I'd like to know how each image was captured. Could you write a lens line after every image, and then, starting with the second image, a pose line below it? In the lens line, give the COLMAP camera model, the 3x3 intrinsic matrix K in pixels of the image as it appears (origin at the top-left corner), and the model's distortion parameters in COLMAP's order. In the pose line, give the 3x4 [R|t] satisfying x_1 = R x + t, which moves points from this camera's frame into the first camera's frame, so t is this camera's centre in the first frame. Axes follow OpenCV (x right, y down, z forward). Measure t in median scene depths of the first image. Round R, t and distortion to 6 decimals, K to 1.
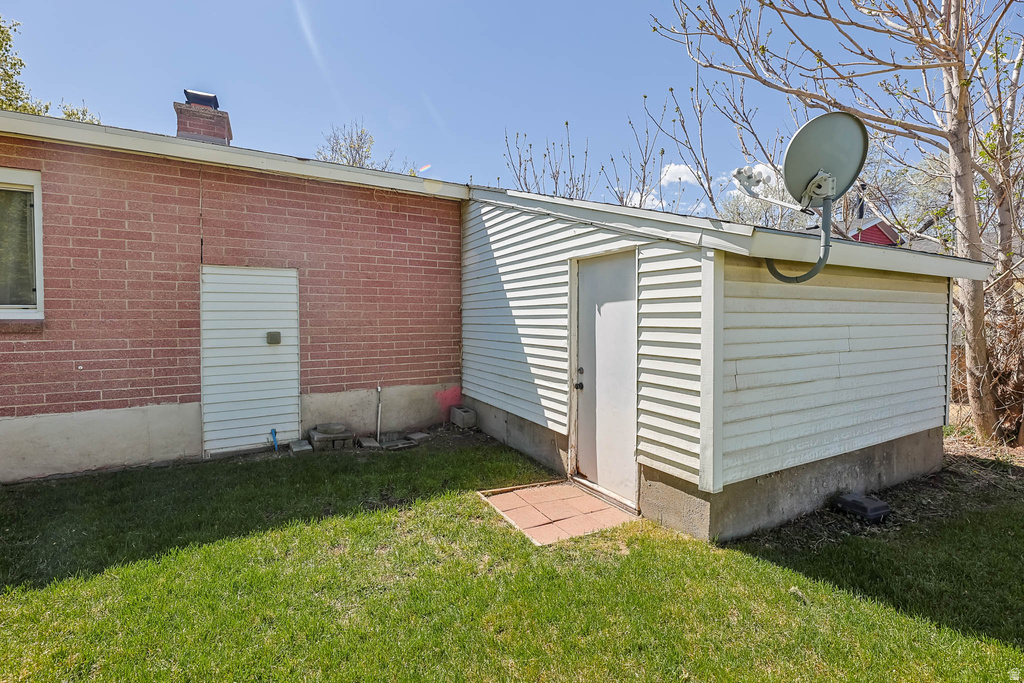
lens RADIAL K [[432.4, 0, 487.9], [0, 432.4, 329.1], [0, 0, 1]] dist [-0.001192, -0.000304]
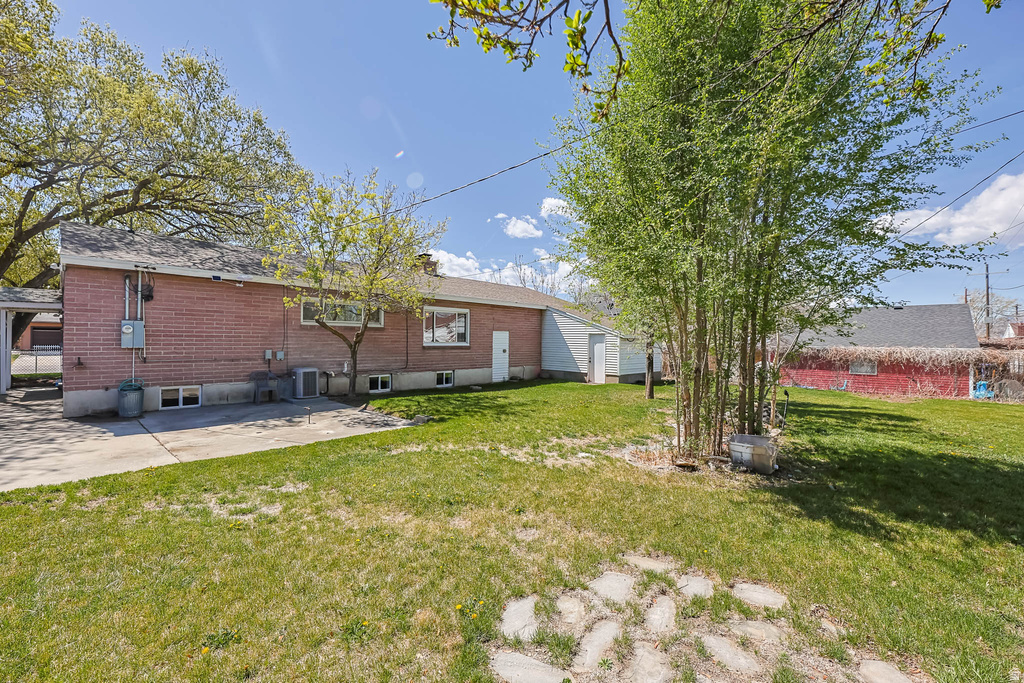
lens RADIAL K [[427.8, 0, 501.2], [0, 427.8, 341.2], [0, 0, 1]] dist [-0.001191, -0.000619]
pose [[0.954461, 0.013016, 0.298053, -1.785657], [-0.007530, 0.999781, -0.019548, 0.011554], [-0.298242, 0.016413, 0.954349, -2.662838]]
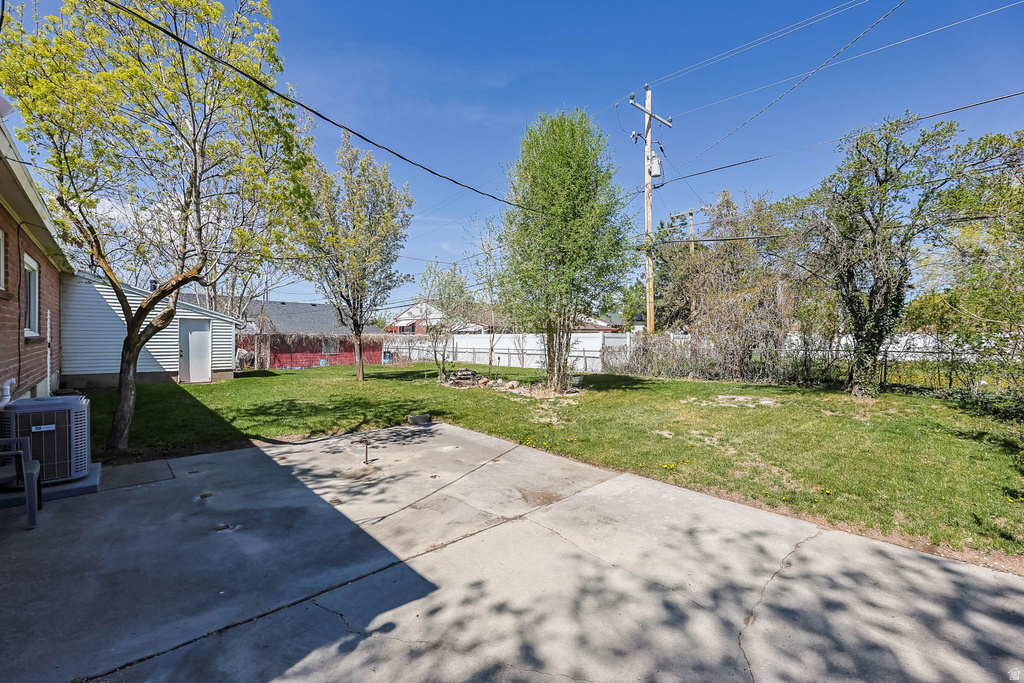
lens RADIAL K [[437.0, 0, 510.4], [0, 437.0, 339.0], [0, 0, 1]] dist [0.001384, -0.000238]
pose [[-0.245541, -0.006334, 0.969365, -3.323855], [0.012548, 0.999874, 0.009712, 0.000525], [-0.969305, 0.014549, -0.245431, -0.588950]]
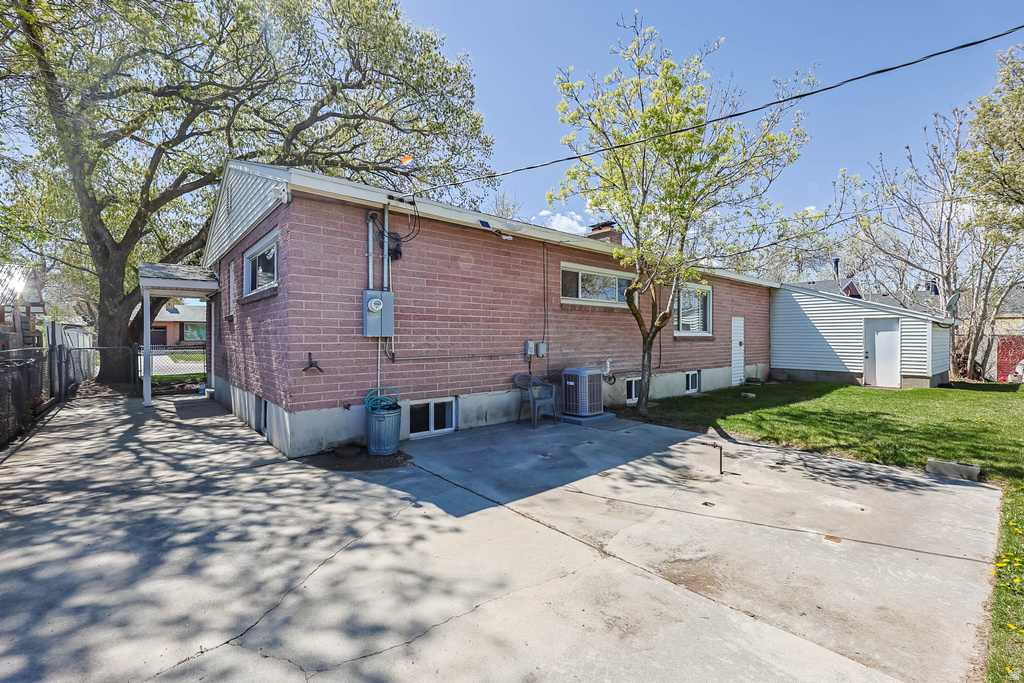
lens RADIAL K [[437.0, 0, 510.4], [0, 437.0, 339.0], [0, 0, 1]] dist [0.001384, -0.000238]
pose [[0.978635, 0.002482, 0.205589, -2.746987], [0.001285, 0.999834, -0.018188, 0.045736], [-0.205600, 0.018063, 0.978469, -1.488424]]
